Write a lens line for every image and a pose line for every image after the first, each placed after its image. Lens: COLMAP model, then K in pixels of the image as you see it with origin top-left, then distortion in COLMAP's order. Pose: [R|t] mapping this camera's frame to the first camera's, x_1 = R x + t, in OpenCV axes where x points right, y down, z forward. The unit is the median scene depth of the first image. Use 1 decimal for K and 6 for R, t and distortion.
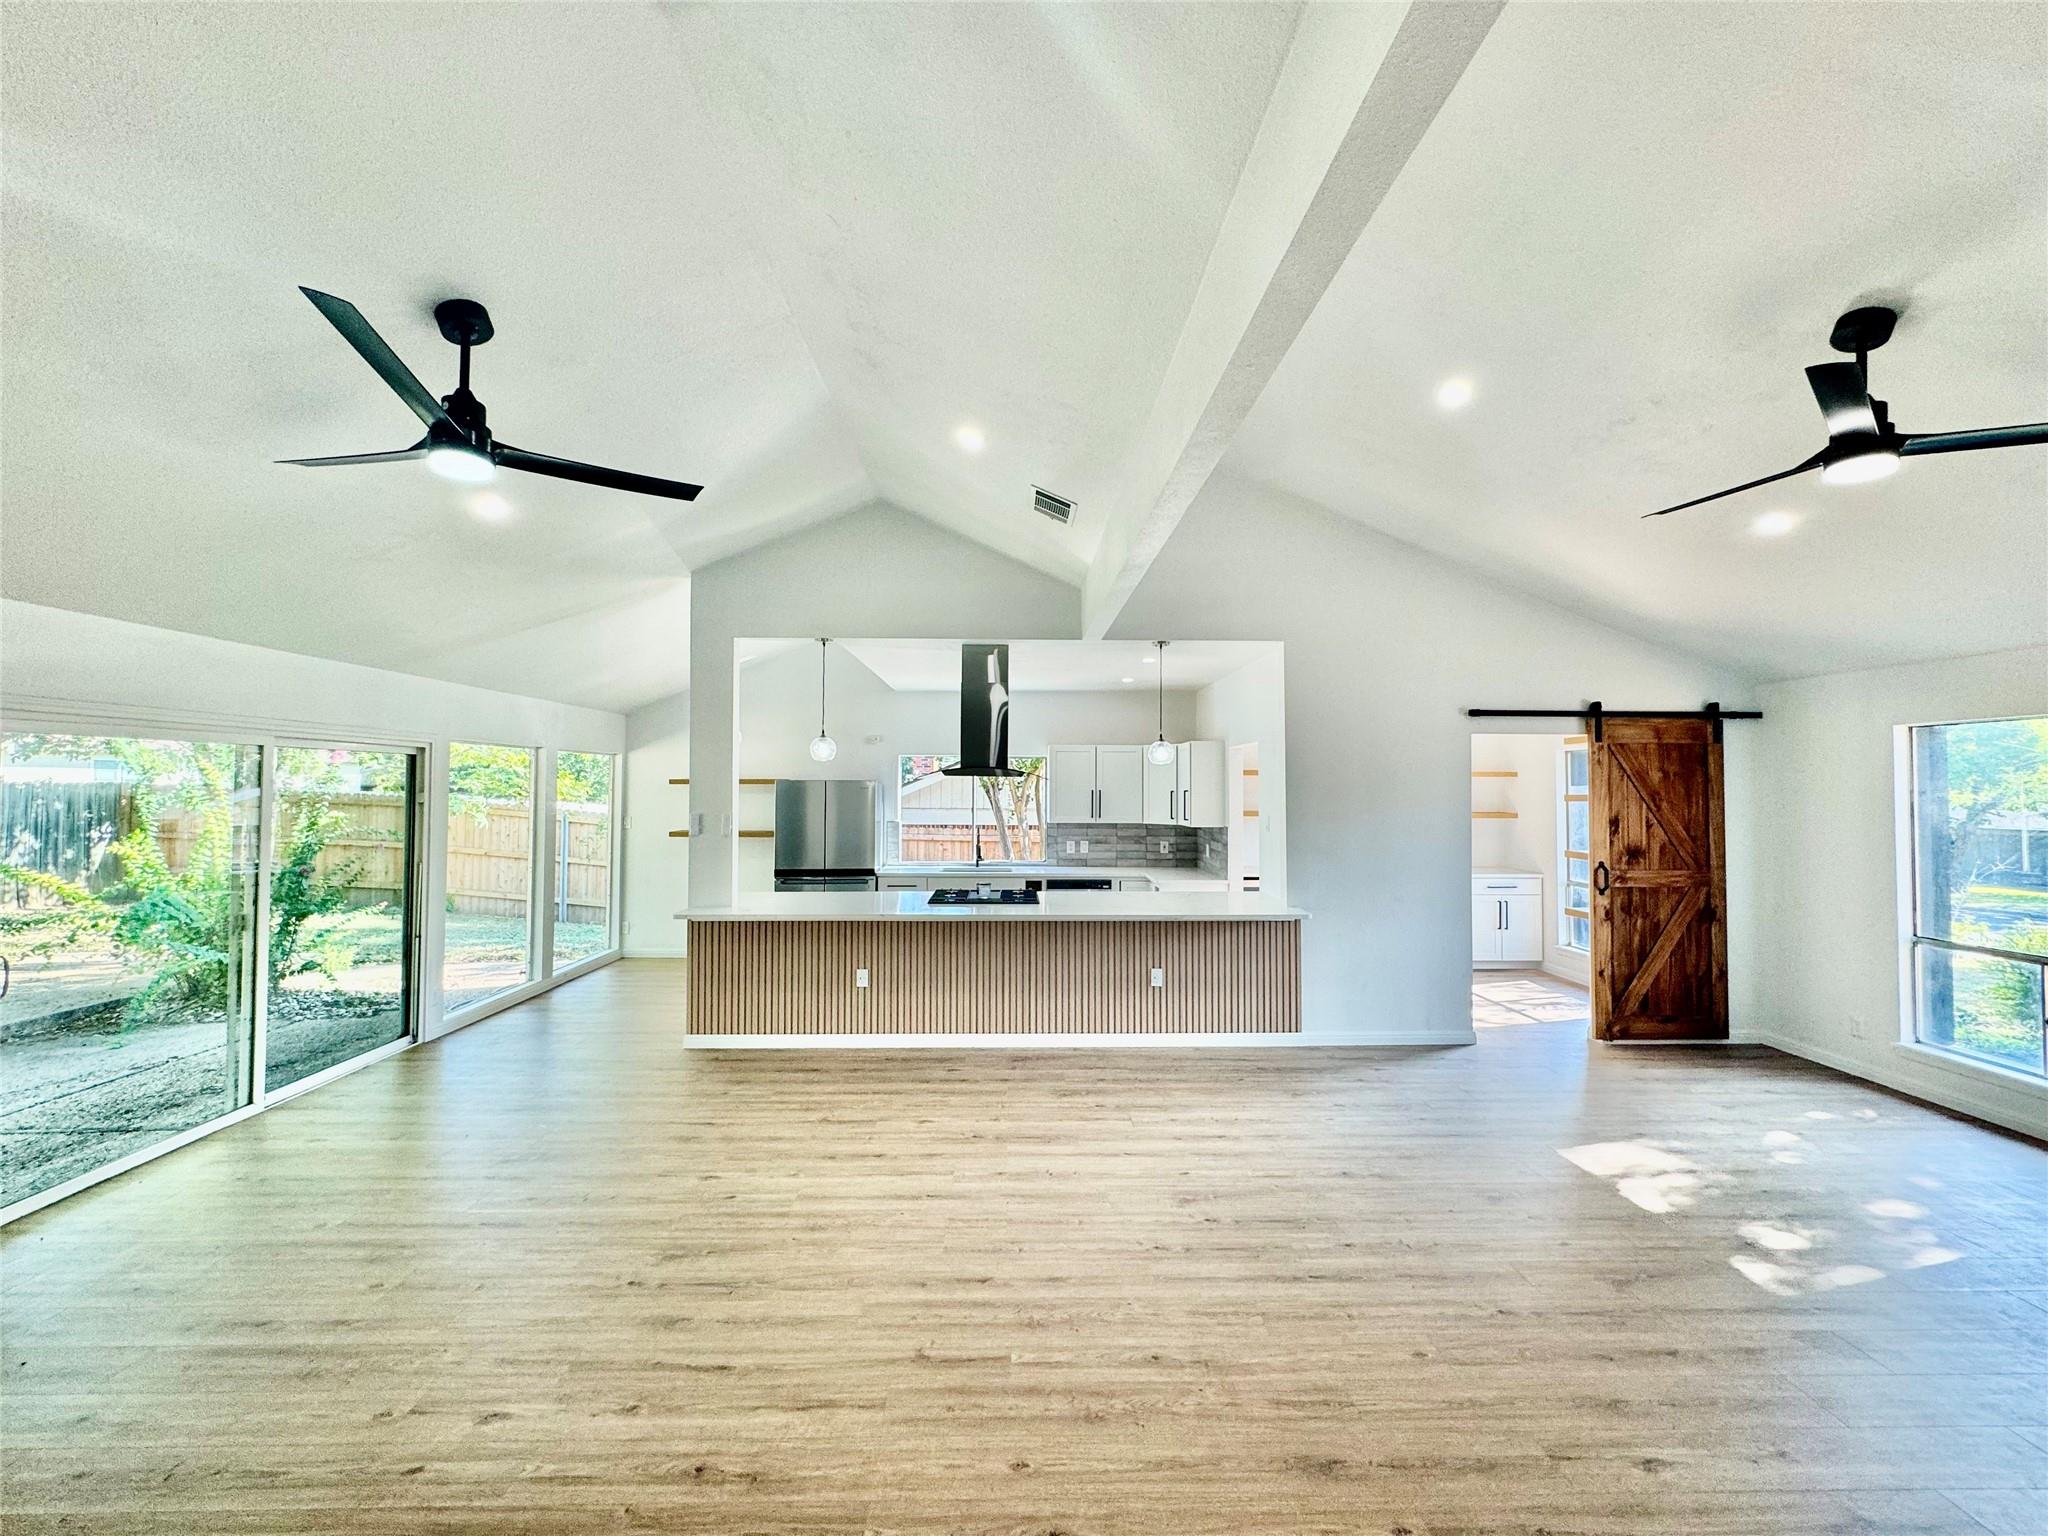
lens RADIAL K [[816.3, 0, 1023.4], [0, 816.3, 771.9], [0, 0, 1]] dist [-0.001750, 0.000206]
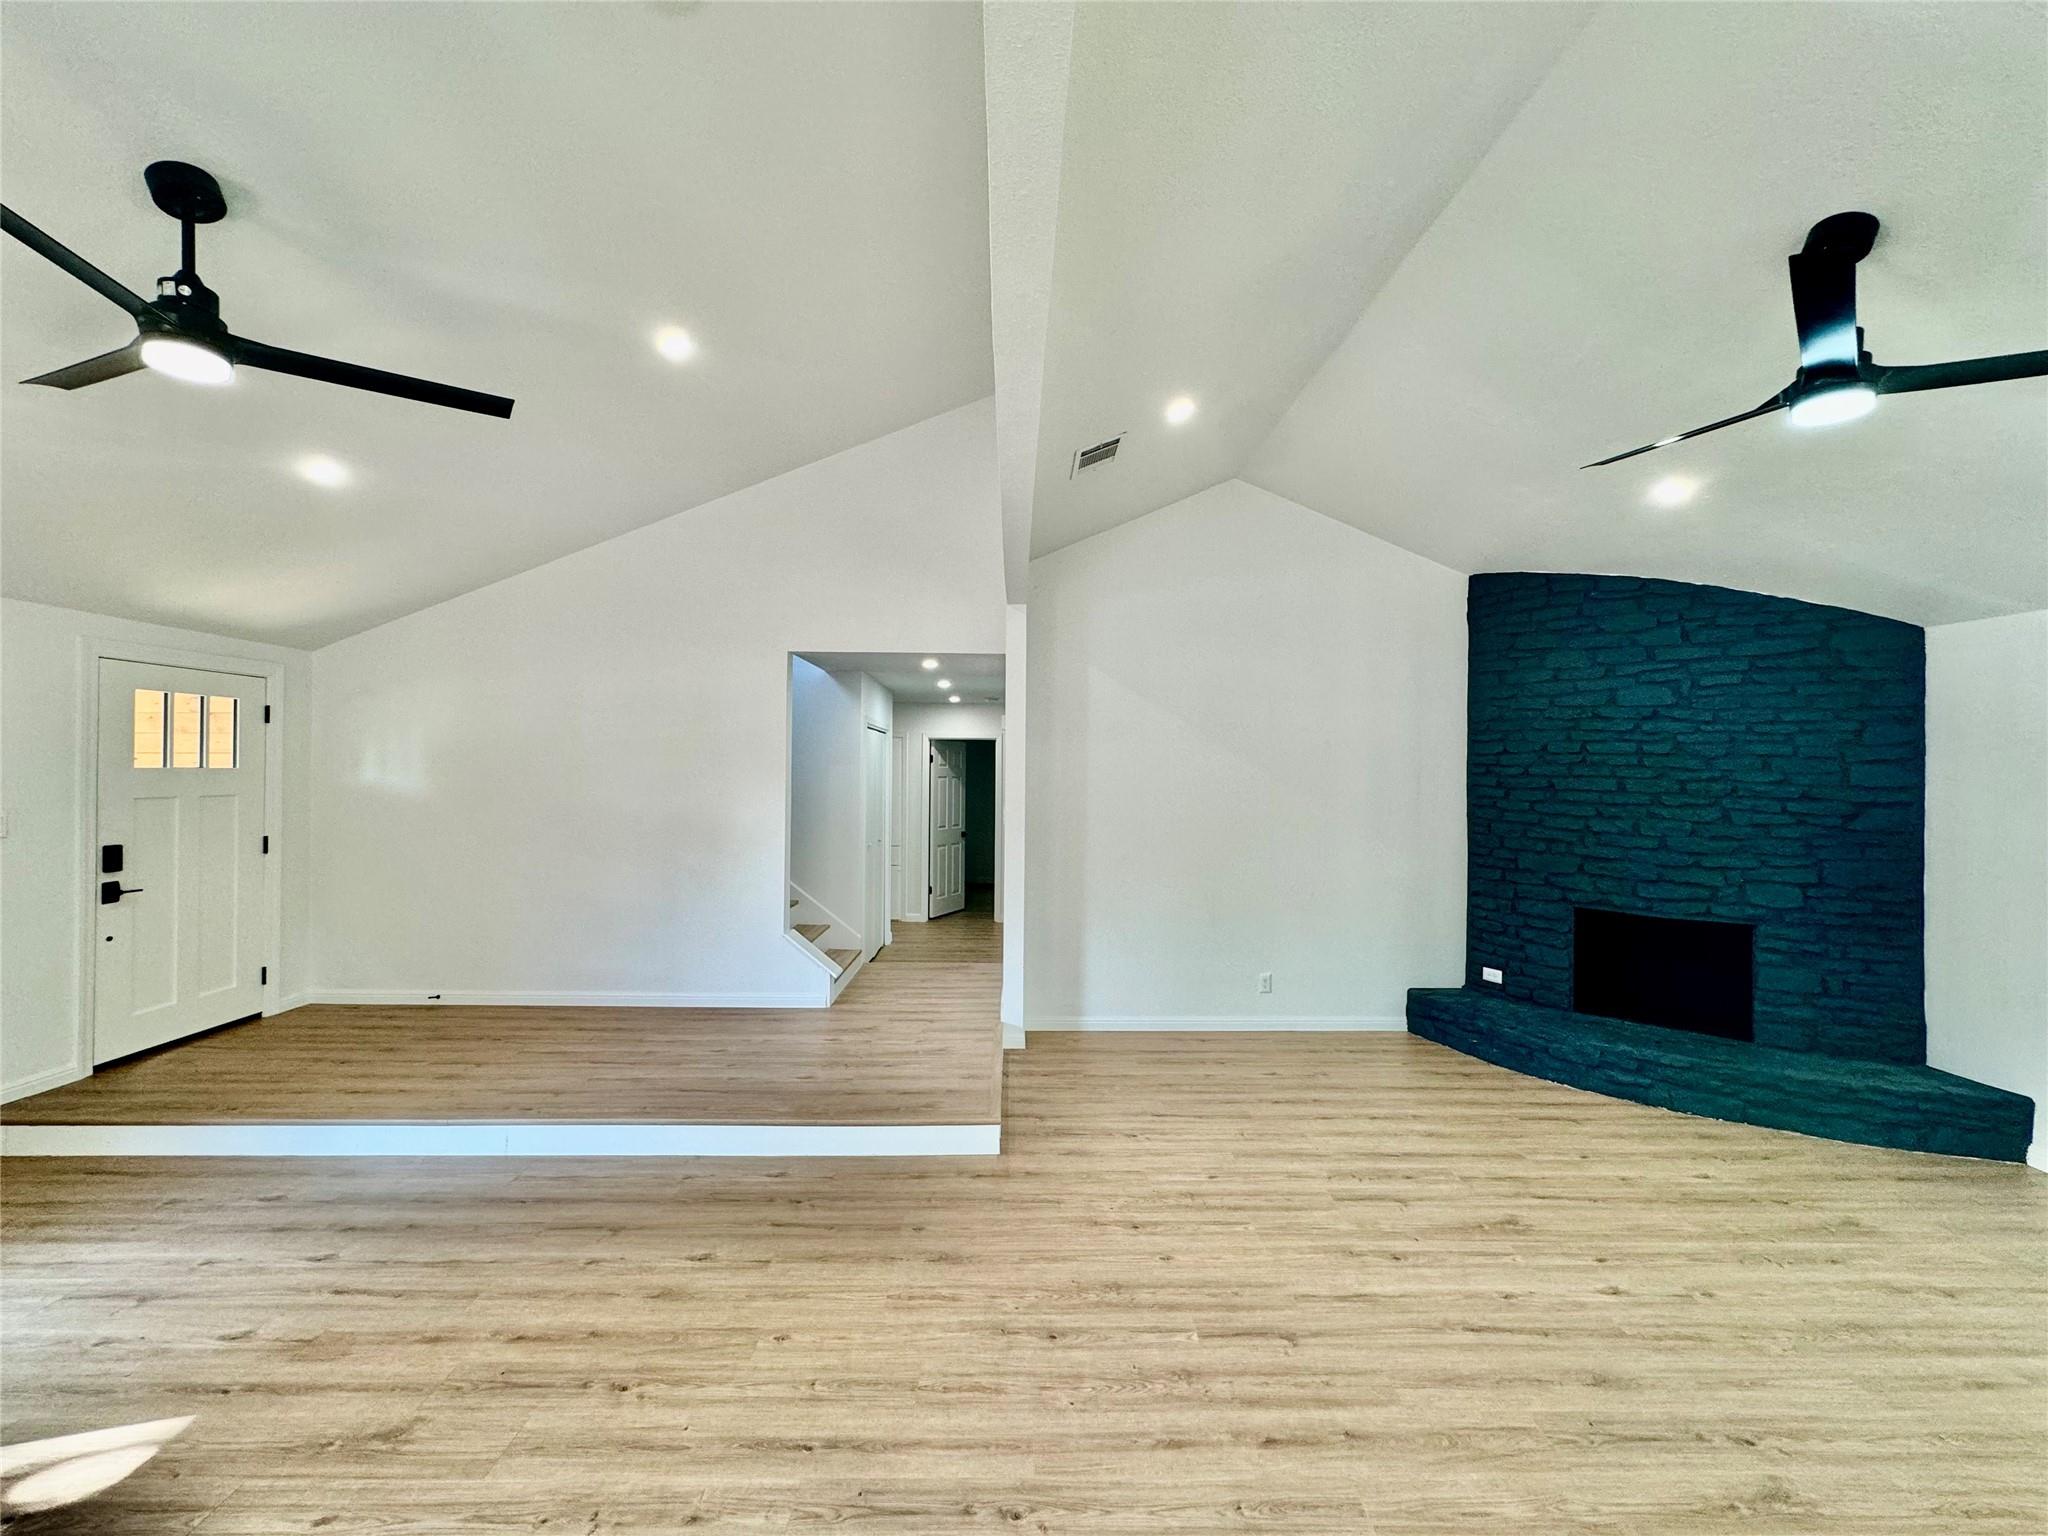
lens RADIAL K [[816.3, 0, 1029.6], [0, 816.3, 785.5], [0, 0, 1]] dist [-0.001750, 0.000206]
pose [[-0.999946, -0.010315, -0.001164, 0.090828], [-0.010307, 0.999926, -0.006534, 0.025580], [0.001232, -0.006521, -0.999978, 0.914920]]
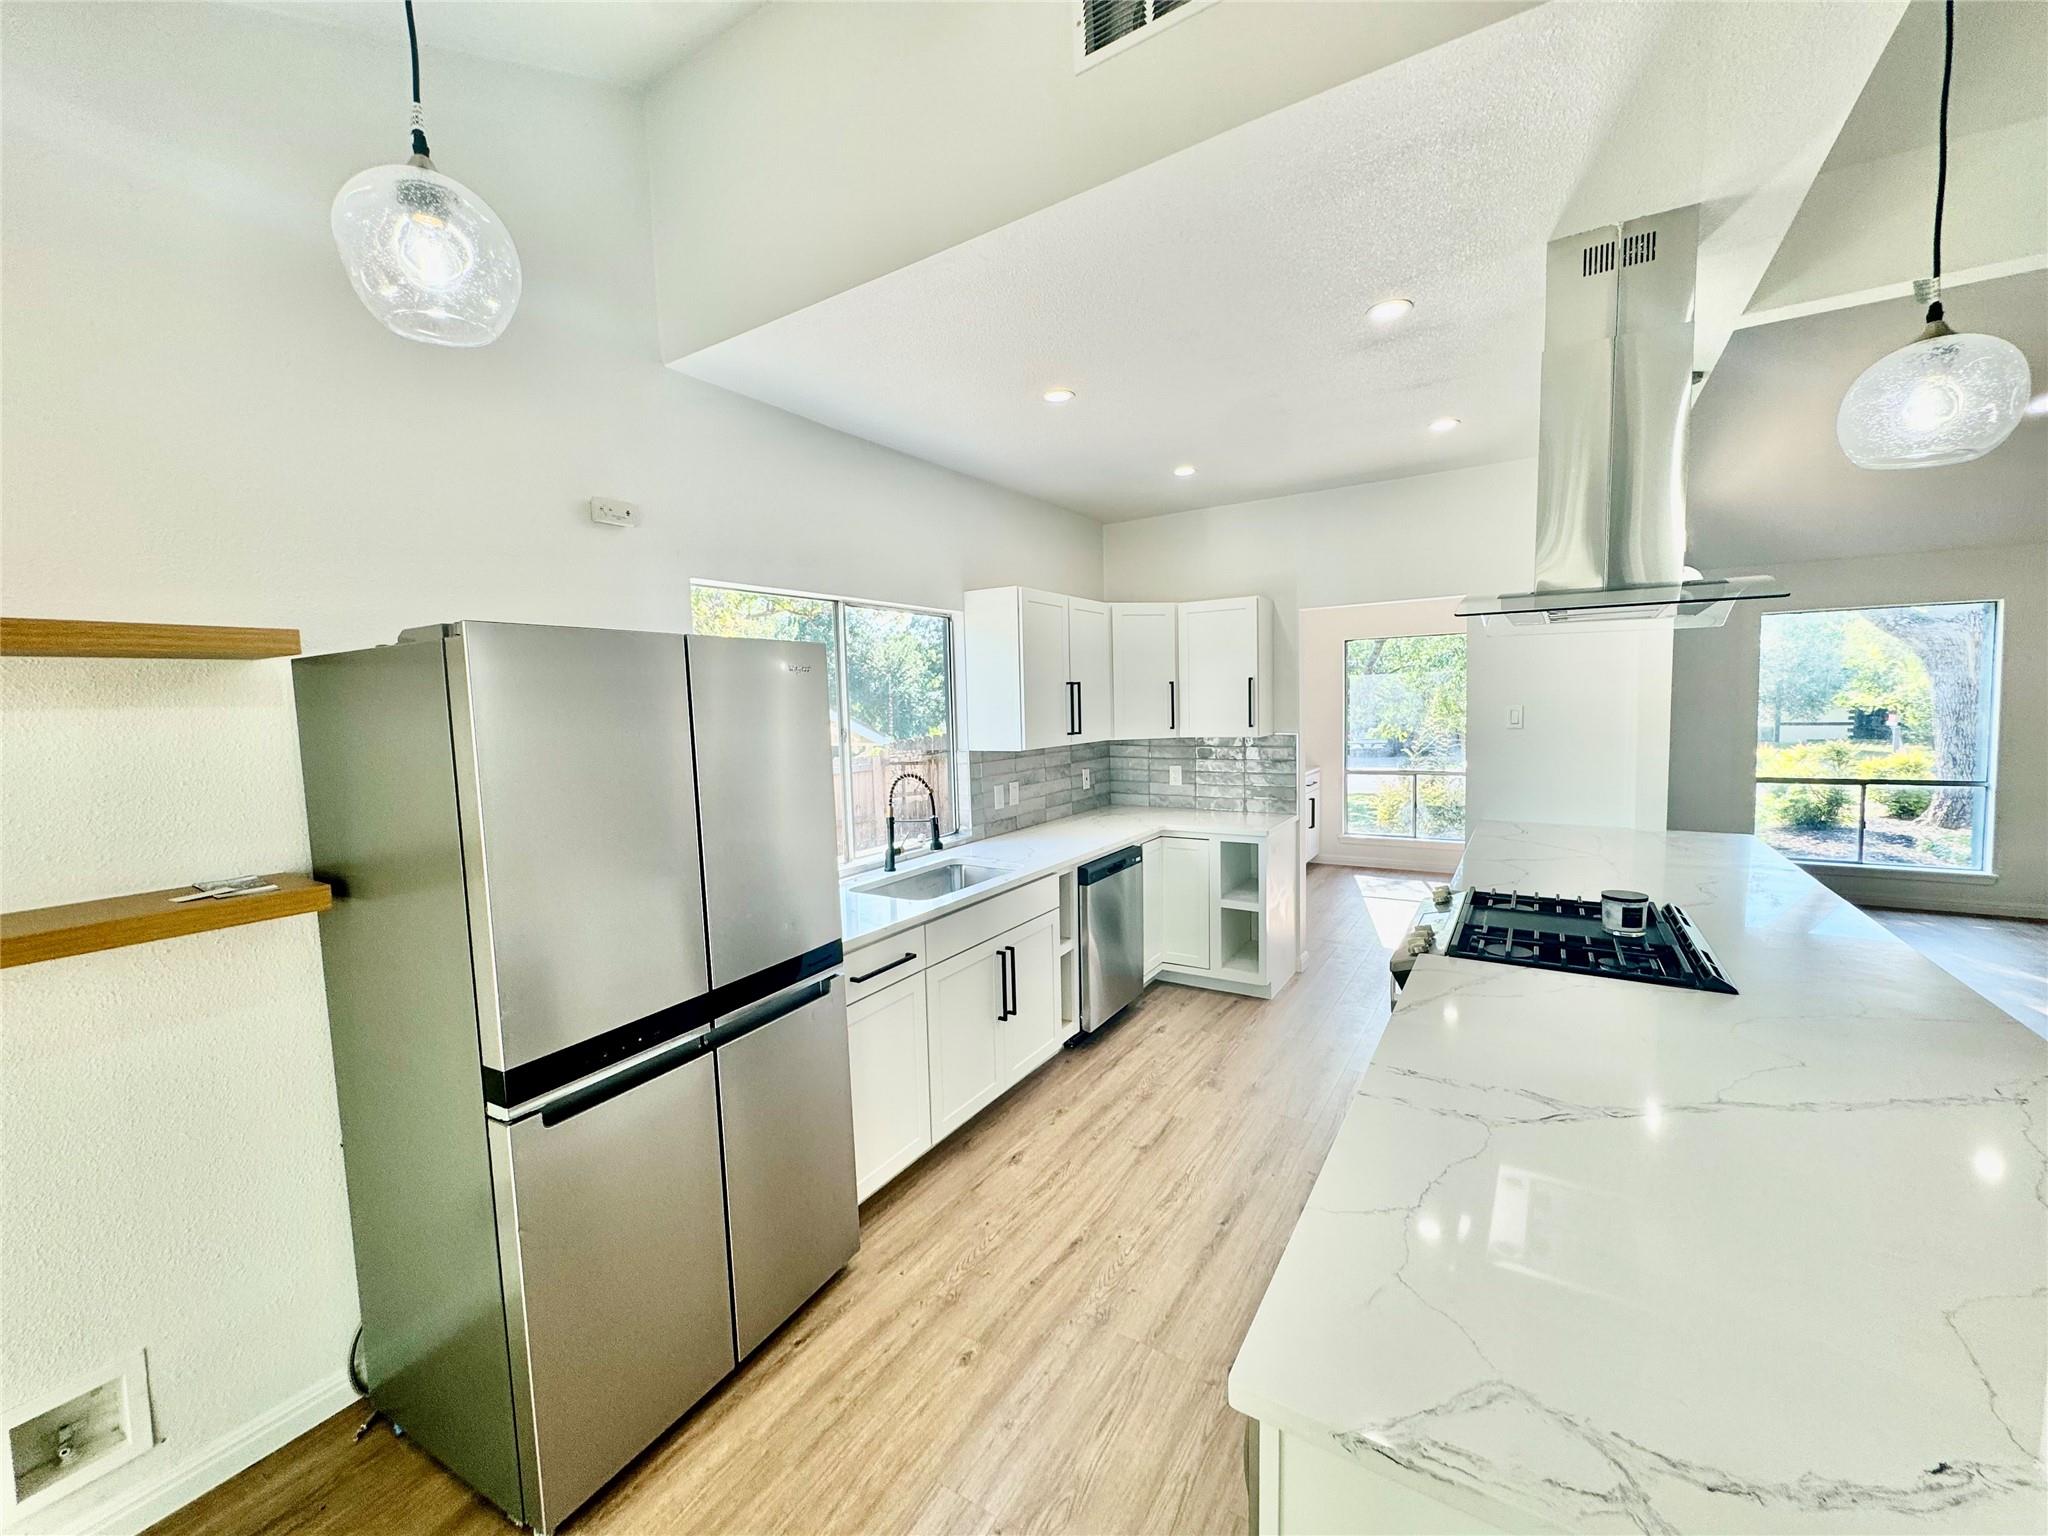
lens RADIAL K [[816.3, 0, 1016.8], [0, 816.3, 764.0], [0, 0, 1]] dist [-0.001750, 0.000206]
pose [[0.556046, -0.085050, 0.826789, -0.560254], [0.011712, 0.995454, 0.094524, 0.033971], [-0.831069, -0.042876, 0.554514, 1.061593]]
